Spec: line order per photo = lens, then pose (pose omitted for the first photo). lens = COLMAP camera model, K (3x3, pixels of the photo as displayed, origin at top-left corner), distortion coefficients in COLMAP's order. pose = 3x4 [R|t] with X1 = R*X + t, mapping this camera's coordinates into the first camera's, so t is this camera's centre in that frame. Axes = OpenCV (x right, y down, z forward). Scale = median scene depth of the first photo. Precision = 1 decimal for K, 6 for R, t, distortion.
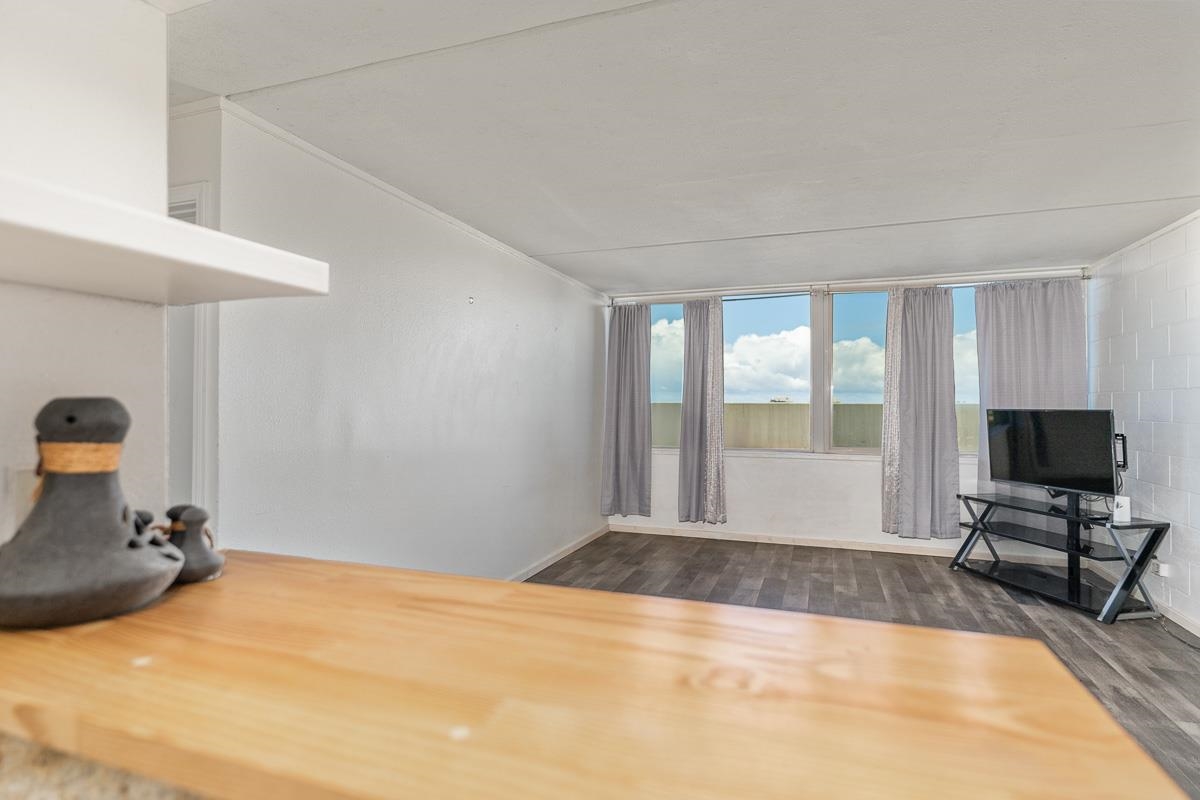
lens RADIAL K [[615.8, 0, 600.0], [0, 615.8, 400.0], [0, 0, 1]] dist [0.001336, 0.000192]
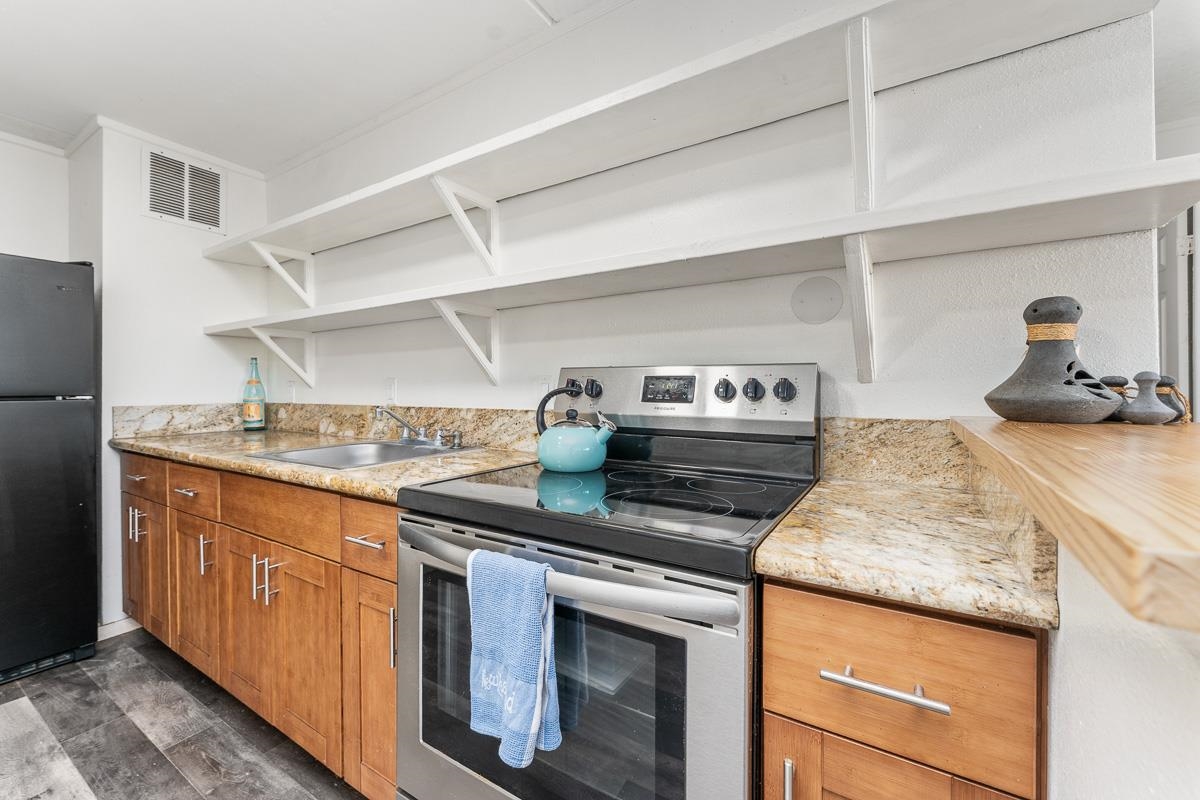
lens RADIAL K [[486.3, 0, 602.0], [0, 486.3, 390.8], [0, 0, 1]] dist [-0.000849, 0.000226]
pose [[-0.211963, 0.000877, -0.977277, 0.097764], [0.009878, 0.999950, -0.001245, 0.031414], [0.977228, -0.009918, -0.211961, 0.007961]]
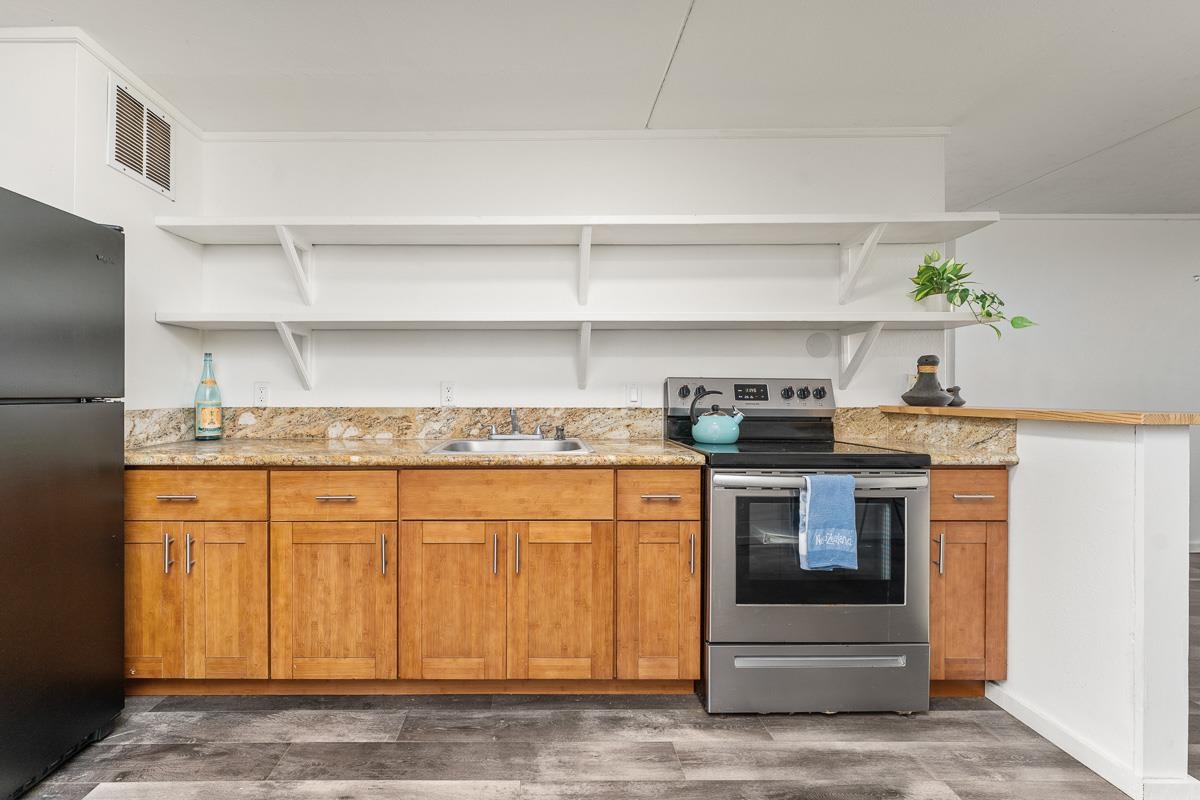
lens RADIAL K [[504.6, 0, 542.2], [0, 504.6, 395.9], [0, 0, 1]] dist [0.000262, -0.000079]
pose [[0.336827, -0.002380, -0.941564, 0.194532], [0.008015, 0.999968, 0.000340, 0.032188], [0.941532, -0.007661, 0.336835, -0.339180]]
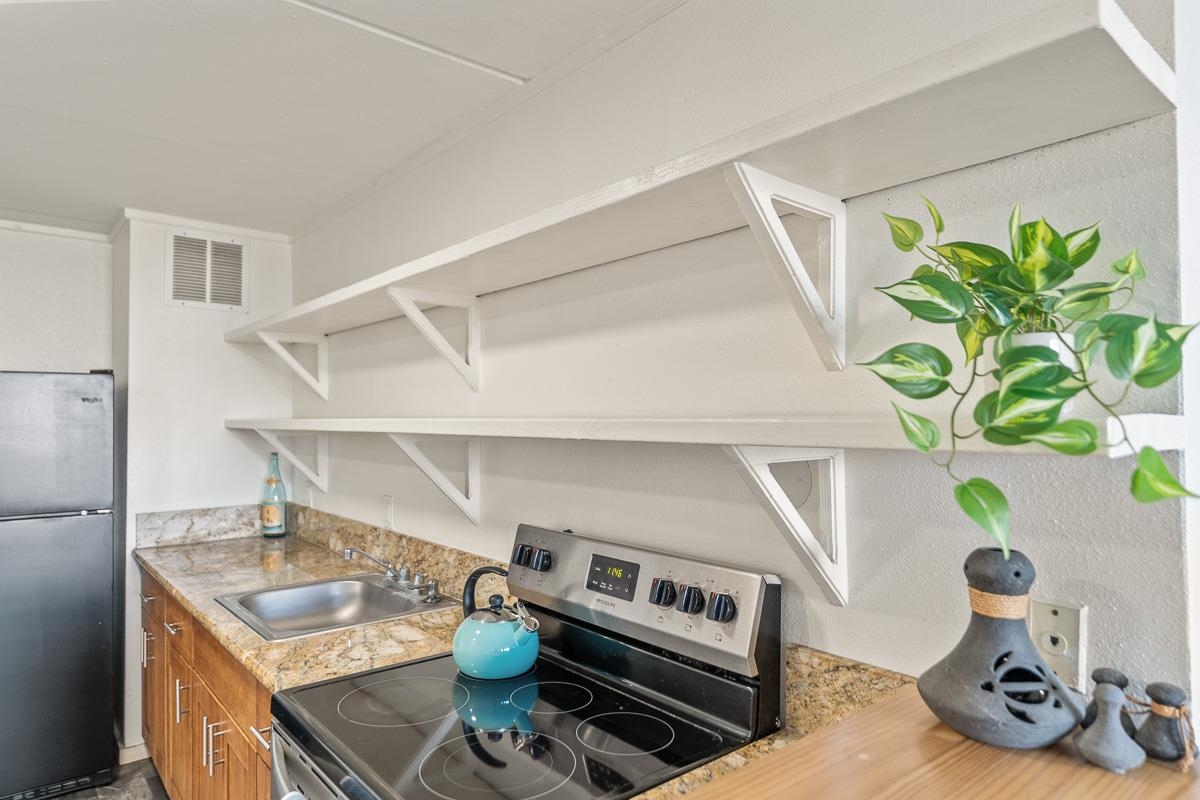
lens RADIAL K [[727.0, 0, 606.6], [0, 727.0, 410.7], [0, 0, 1]] dist [-0.000205, 0.001894]
pose [[-0.499391, -0.011137, -0.866305, 0.097459], [0.008285, 0.999810, -0.017629, -0.032908], [0.866337, -0.015981, -0.499204, 0.136675]]
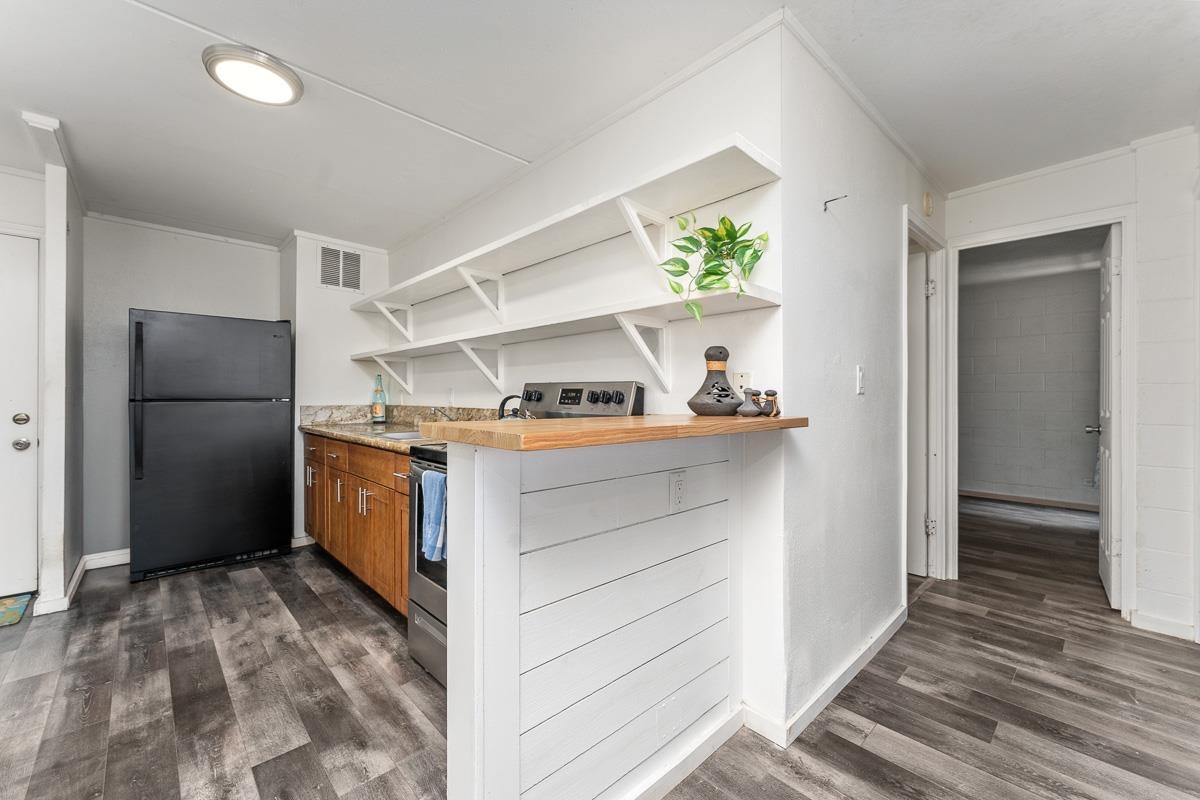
lens RADIAL K [[485.3, 0, 604.1], [0, 485.3, 398.4], [0, 0, 1]] dist [0.000418, -0.000136]
pose [[-0.444871, -0.003617, -0.895587, 0.205814], [0.001876, 0.999986, -0.004971, 0.034357], [0.895593, -0.003891, -0.444858, 0.204790]]
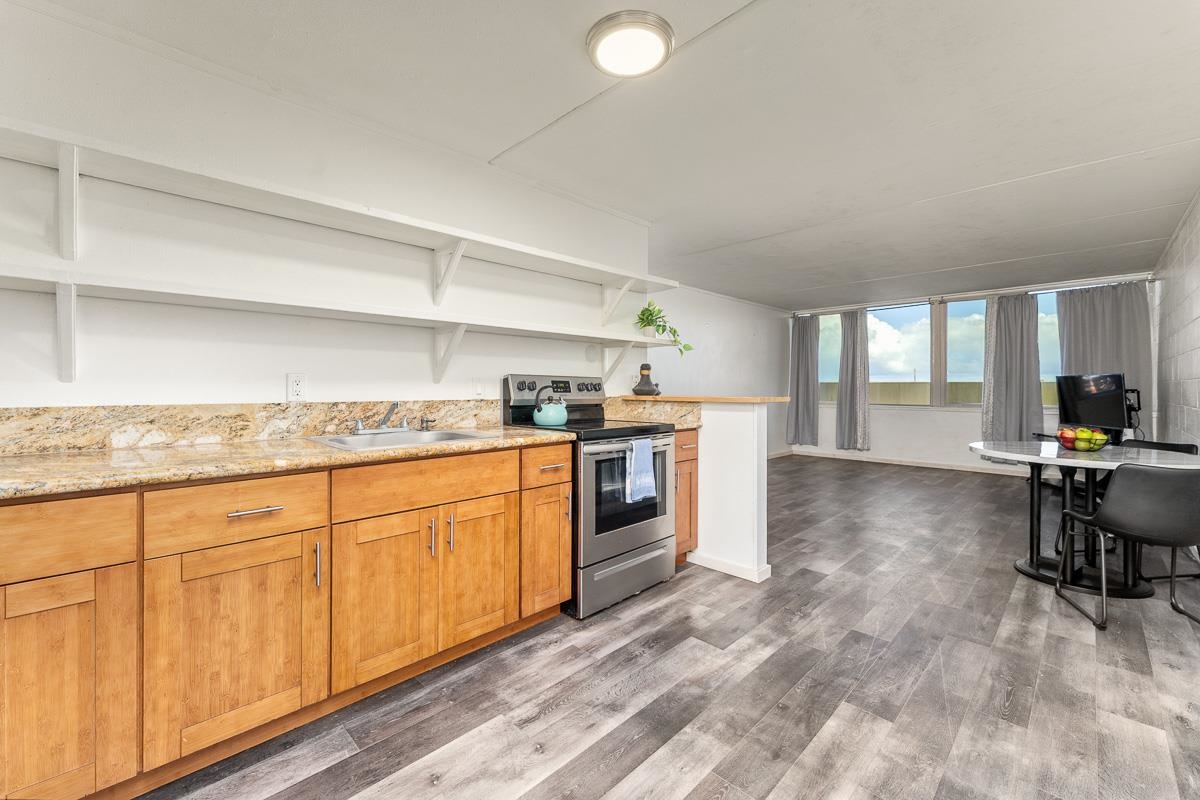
lens RADIAL K [[493.3, 0, 591.1], [0, 493.3, 384.7], [0, 0, 1]] dist [0.001318, -0.000757]
pose [[0.903044, -0.004464, -0.429525, 0.119257], [0.005002, 0.999987, 0.000124, 0.028574], [0.429519, -0.002261, 0.903055, -0.529284]]
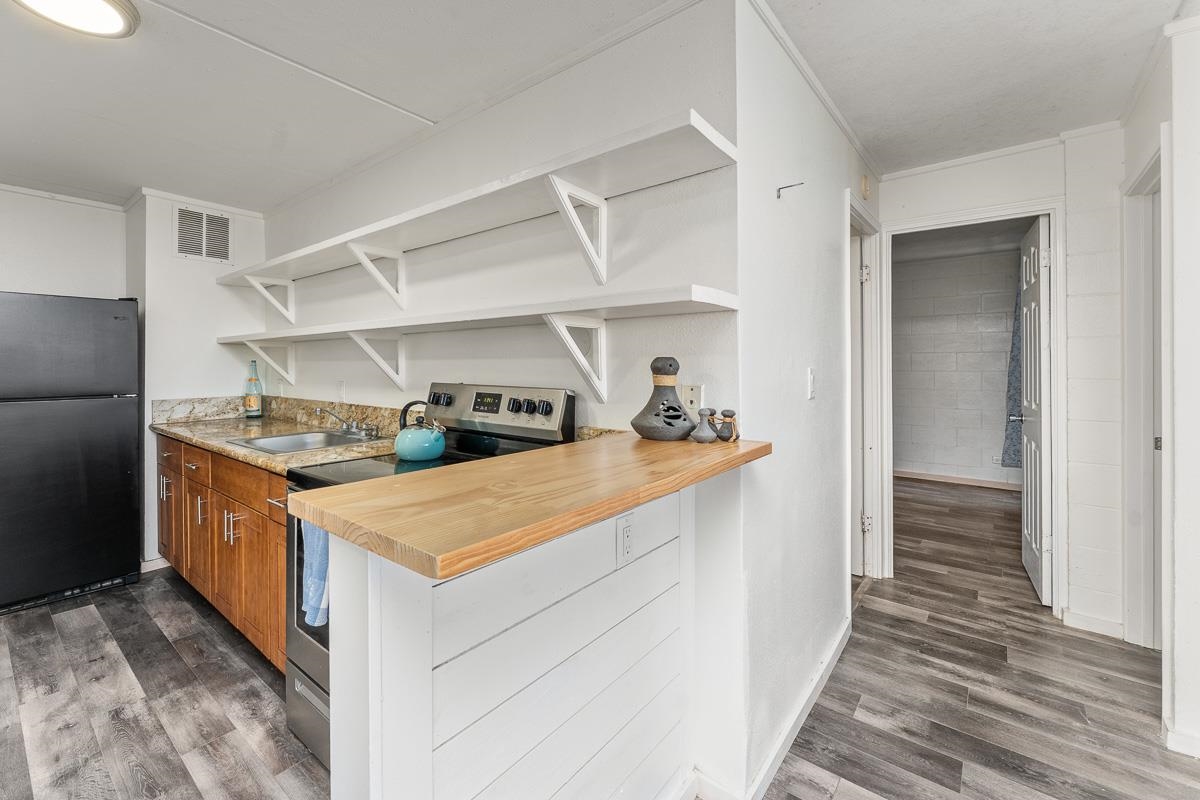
lens RADIAL K [[508.0, 0, 572.4], [0, 508.0, 365.7], [0, 0, 1]] dist [-0.002167, 0.000160]
pose [[-0.338368, -0.000813, -0.941014, 0.172229], [0.008153, 0.999960, -0.003796, 0.004700], [0.940979, -0.008956, -0.338347, 0.177078]]
